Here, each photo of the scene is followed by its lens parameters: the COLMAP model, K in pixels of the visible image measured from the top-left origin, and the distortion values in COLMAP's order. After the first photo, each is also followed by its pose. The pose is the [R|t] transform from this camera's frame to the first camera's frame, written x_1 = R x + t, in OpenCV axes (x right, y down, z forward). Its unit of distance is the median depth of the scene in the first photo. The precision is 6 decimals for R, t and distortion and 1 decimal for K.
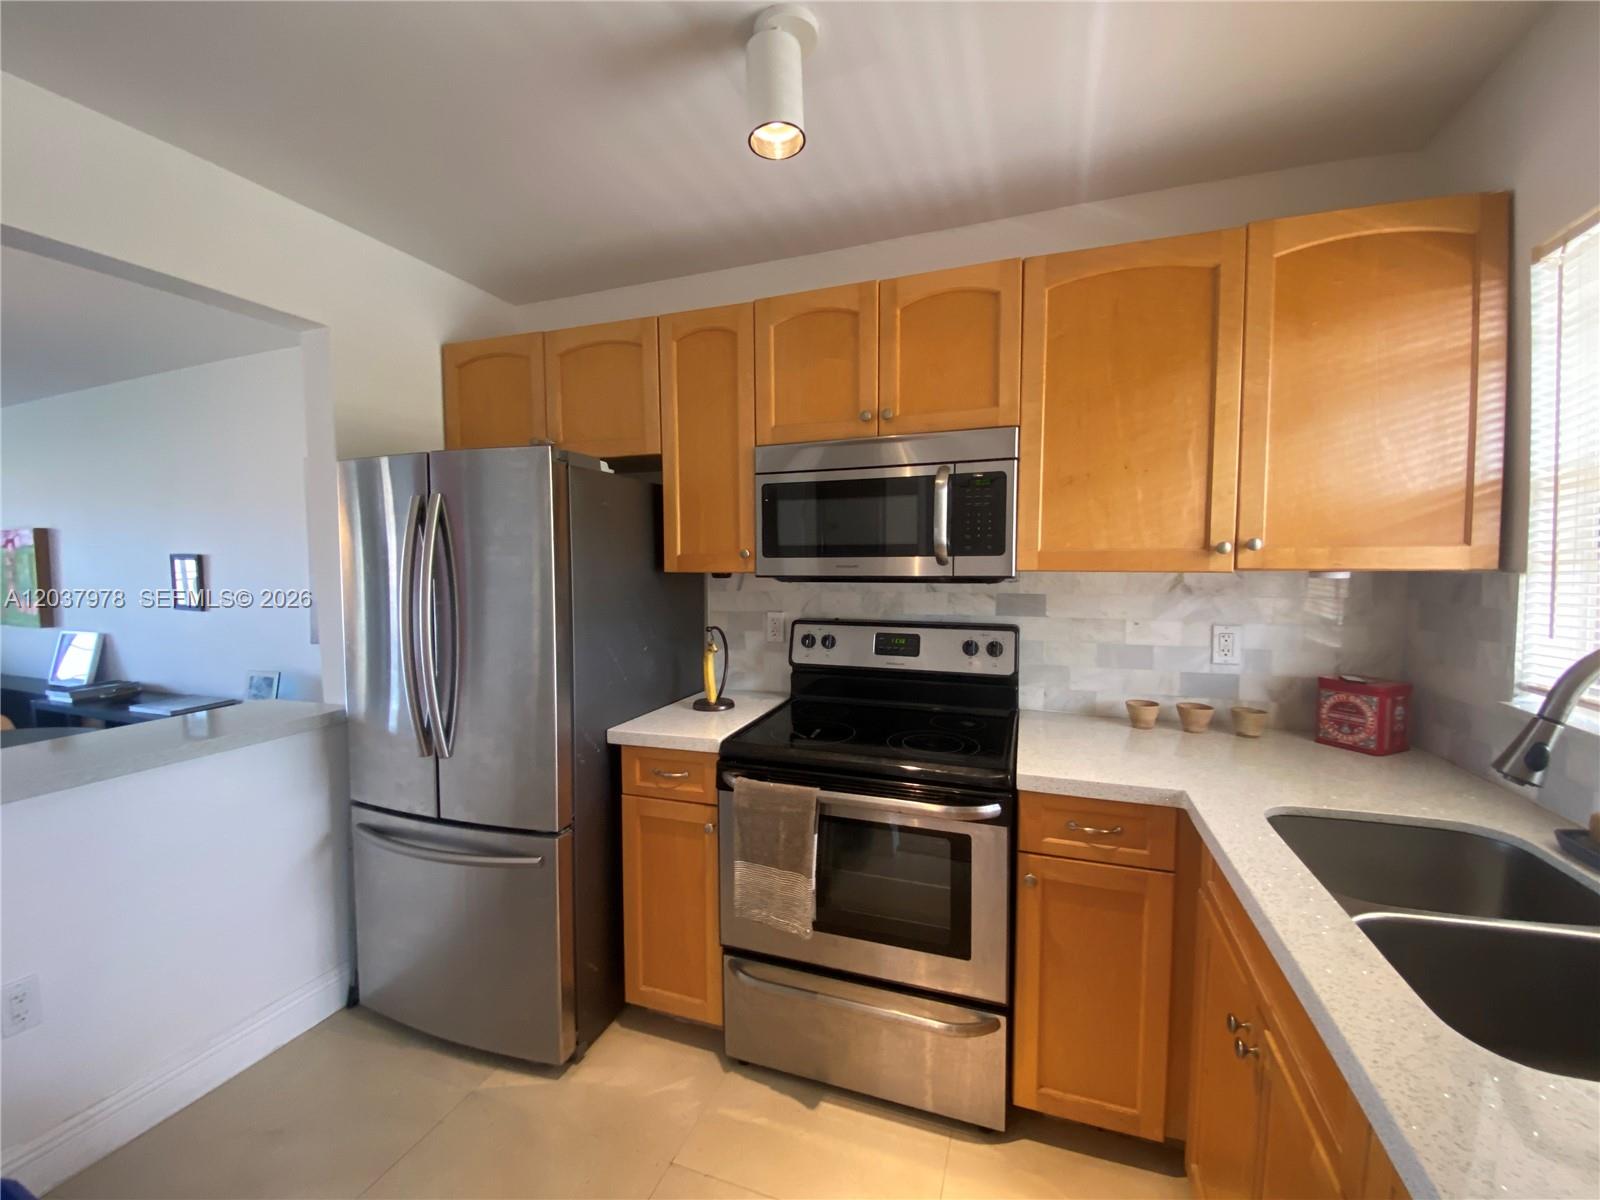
lens RADIAL K [[654.9, 0, 800.0], [0, 654.9, 600.0], [0, 0, 1]] dist [-0.033376, -0.000246]
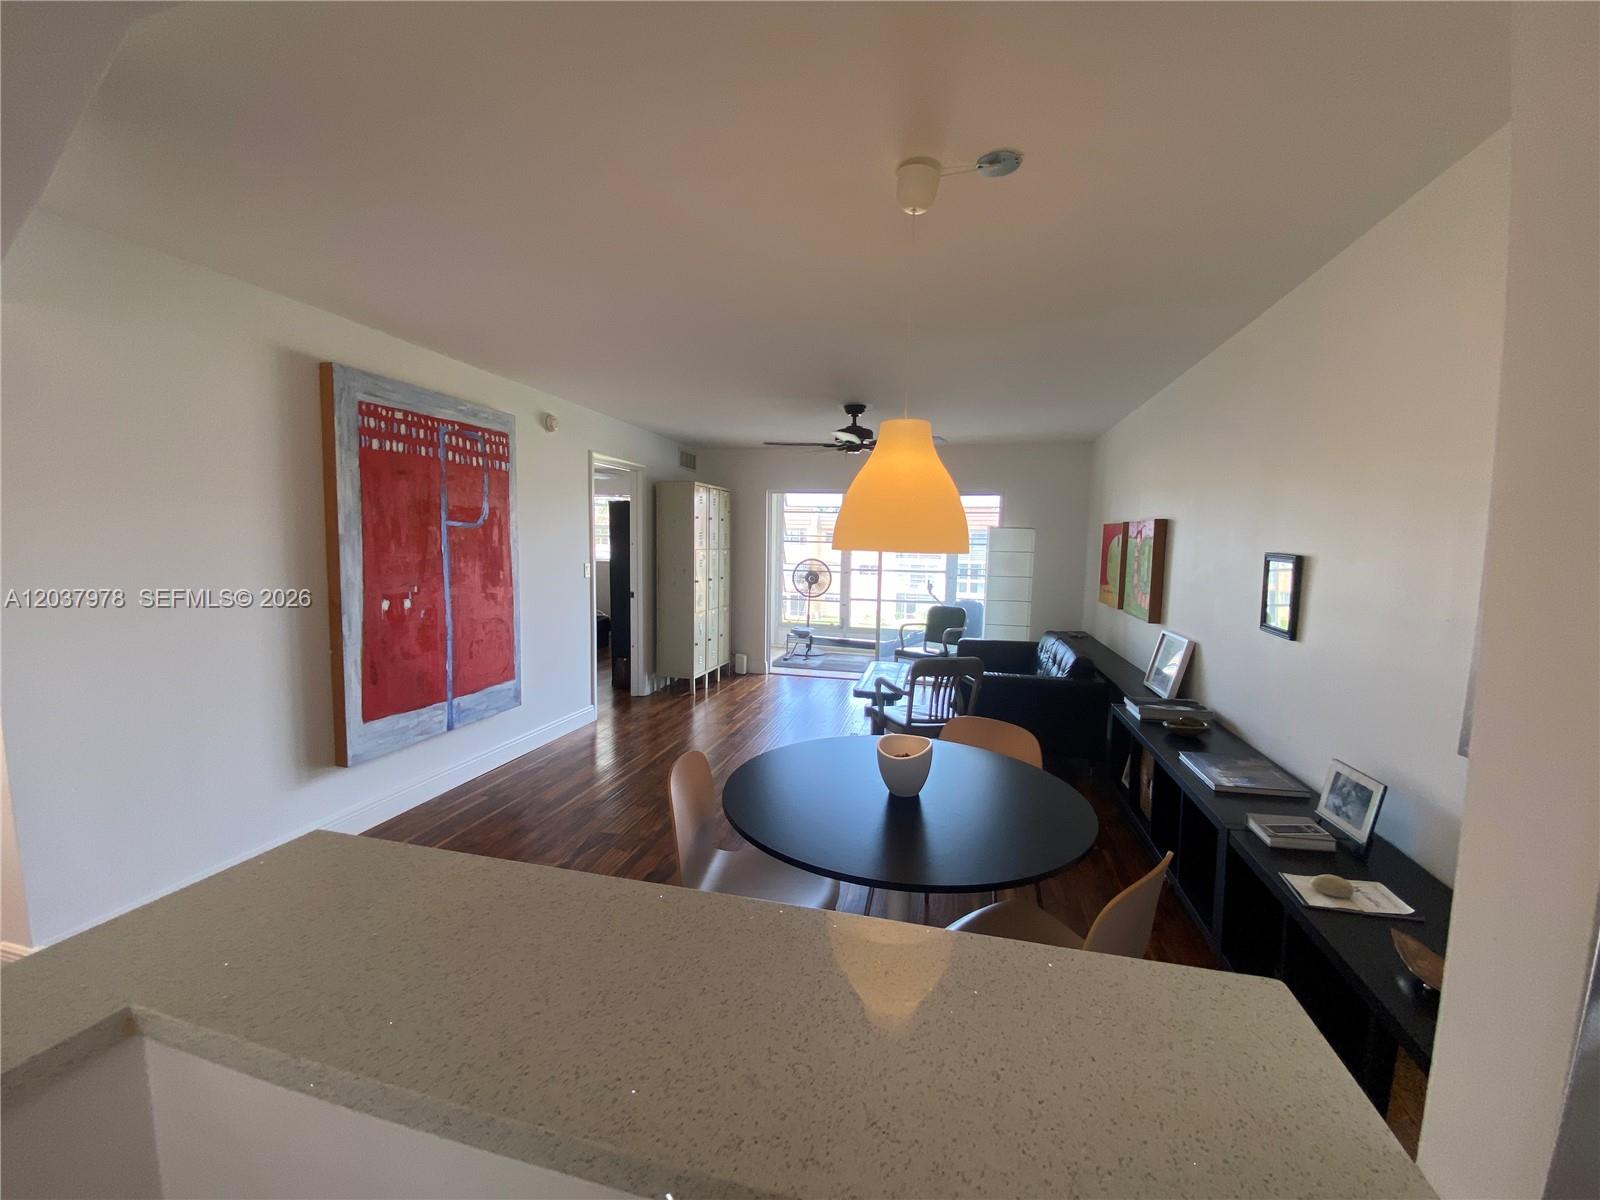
lens RADIAL K [[654.9, 0, 800.0], [0, 654.9, 600.0], [0, 0, 1]] dist [-0.033376, -0.000246]
pose [[0.081517, 0.099474, -0.991696, -0.320284], [-0.079248, 0.992504, 0.093040, -0.045935], [0.993516, 0.071005, 0.088789, 0.424694]]
